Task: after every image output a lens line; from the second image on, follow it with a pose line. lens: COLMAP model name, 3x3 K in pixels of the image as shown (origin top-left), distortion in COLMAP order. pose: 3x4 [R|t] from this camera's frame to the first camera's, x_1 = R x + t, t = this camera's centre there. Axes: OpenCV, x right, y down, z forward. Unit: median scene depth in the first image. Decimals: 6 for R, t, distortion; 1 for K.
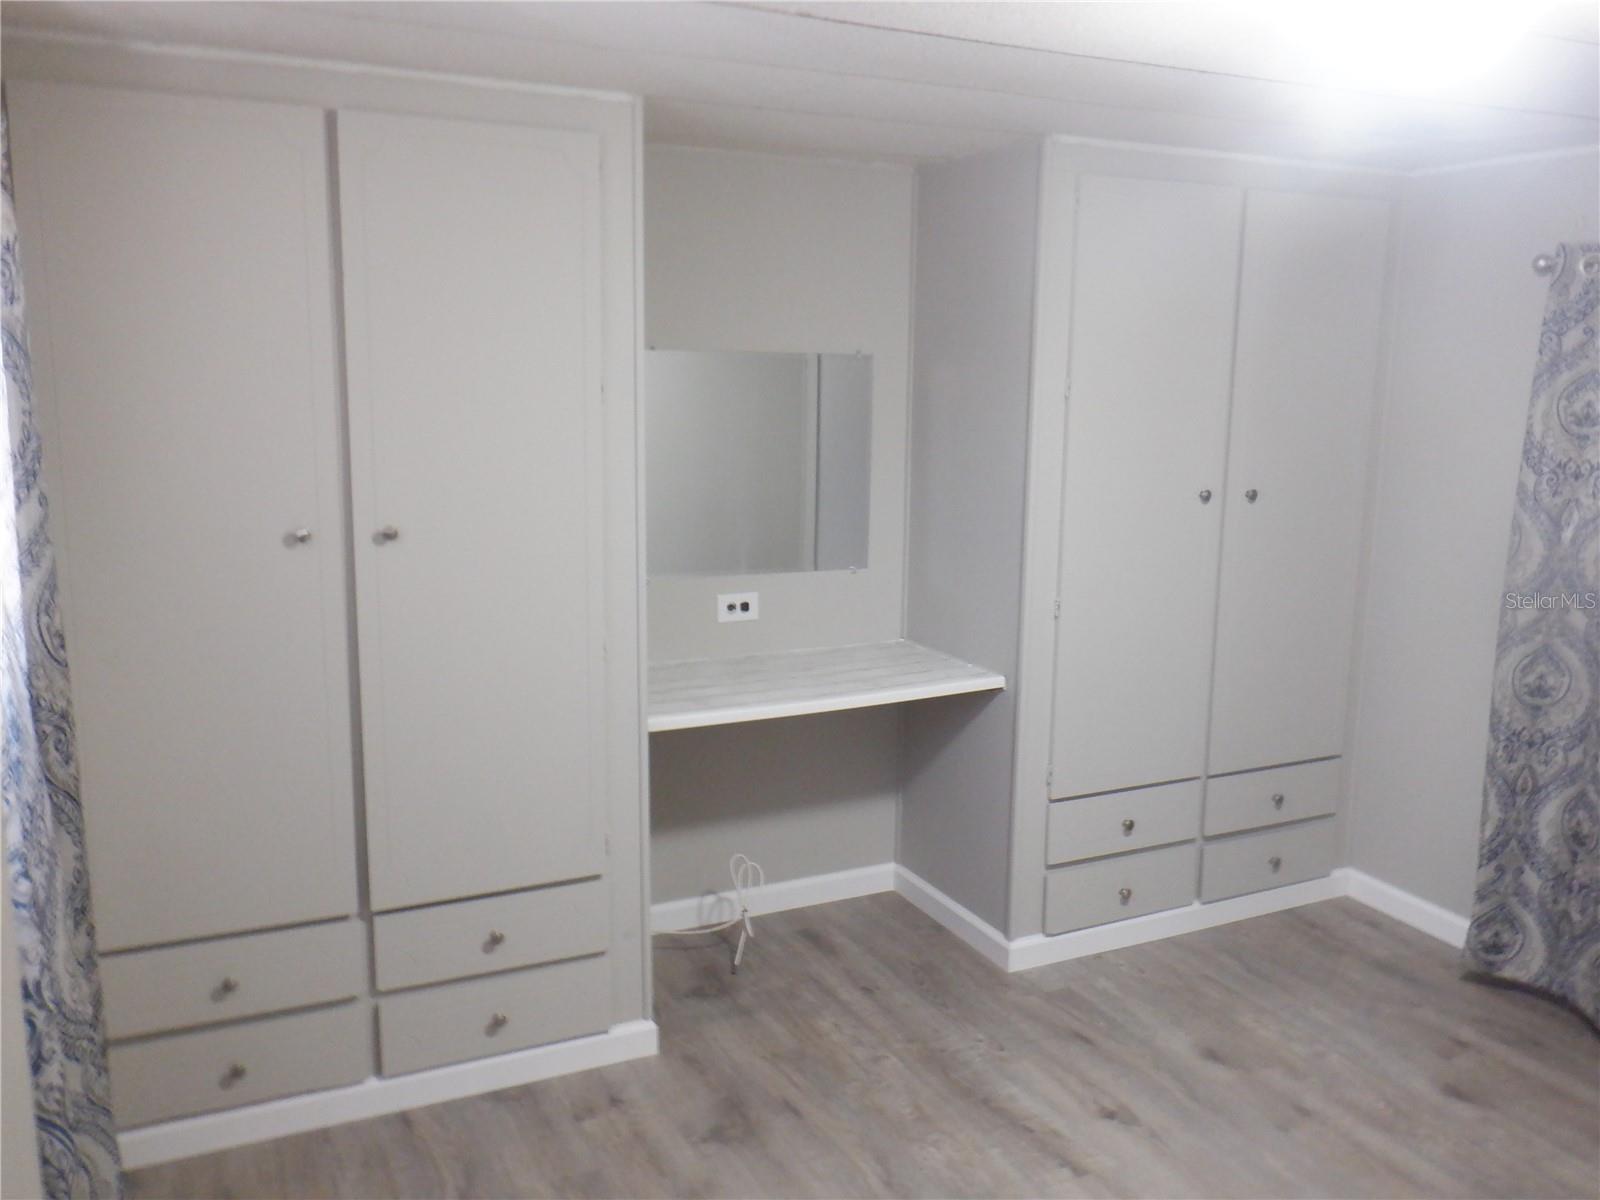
lens RADIAL K [[1346.3, 0, 807.5], [0, 1346.3, 600.7], [0, 0, 1]] dist [0.001679, 0.002009]
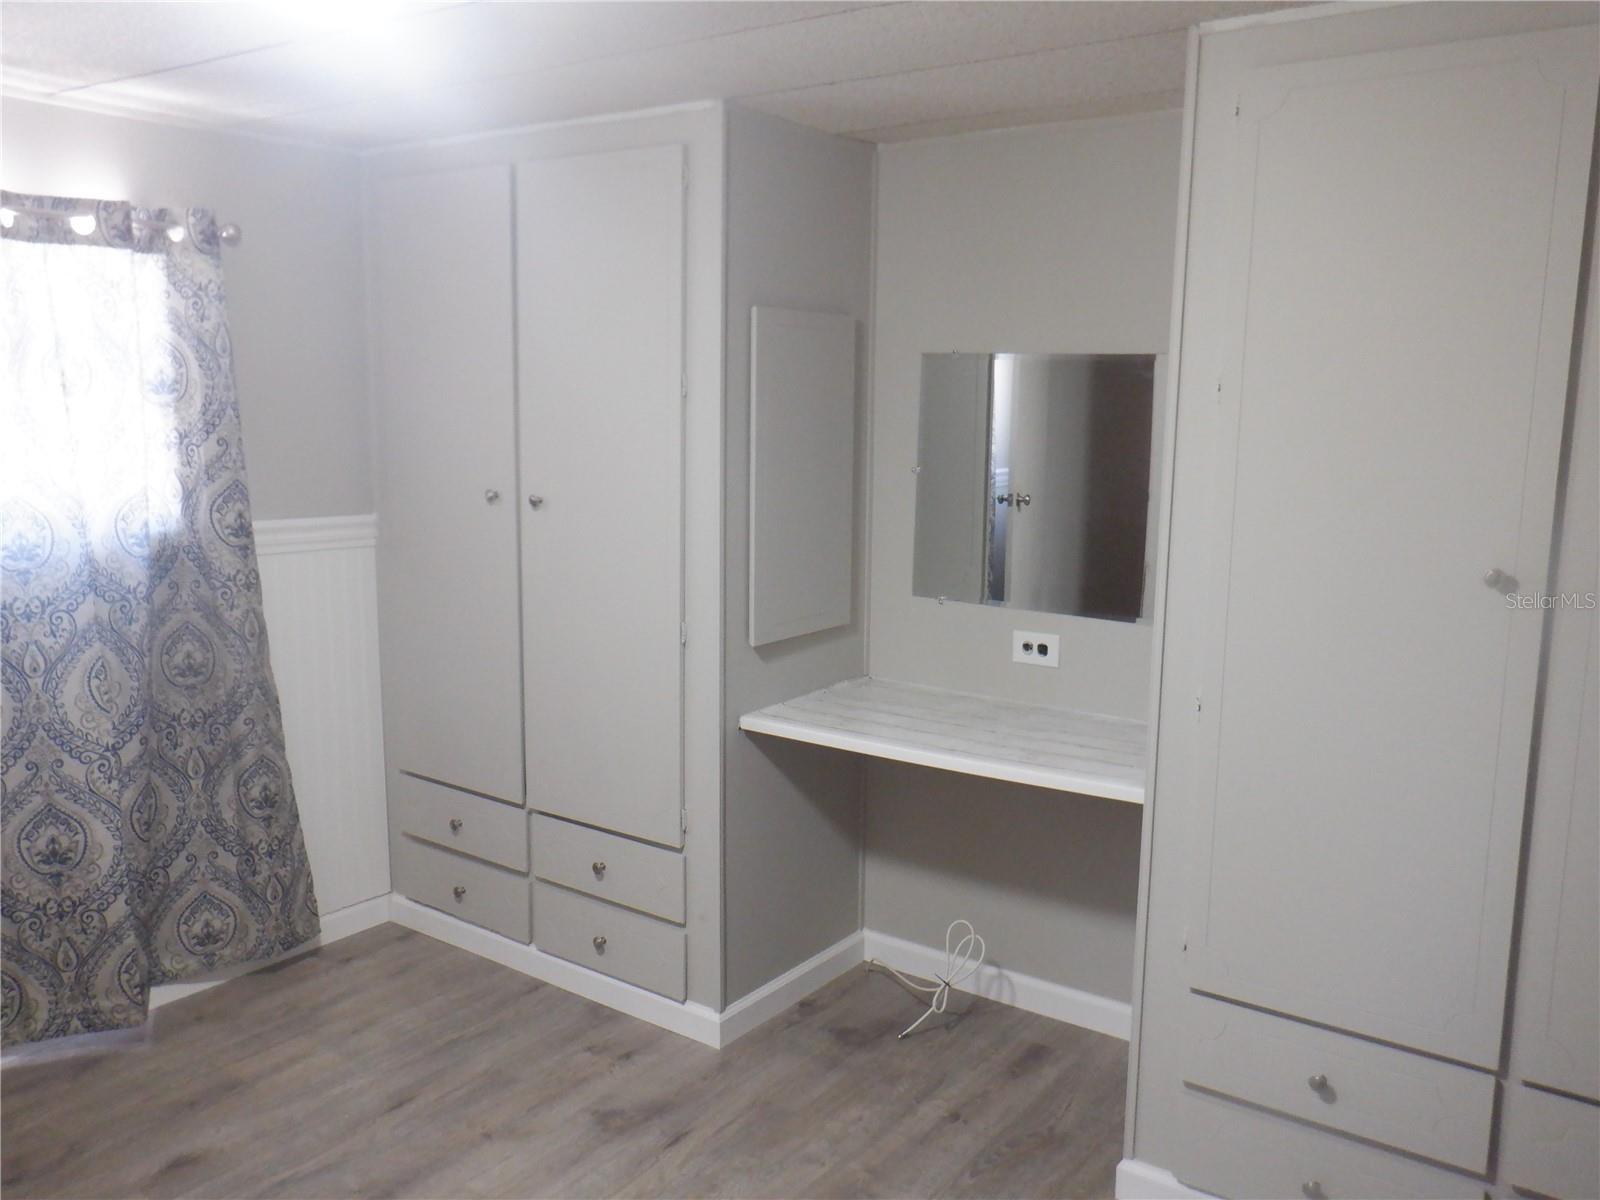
lens RADIAL K [[1346.3, 0, 803.9], [0, 1346.3, 601.6], [0, 0, 1]] dist [0.001679, 0.002009]
pose [[0.466603, 0.133880, -0.874275, 0.719364], [-0.165469, 0.984238, 0.062407, -0.061713], [0.868851, 0.115546, 0.481402, 0.512485]]
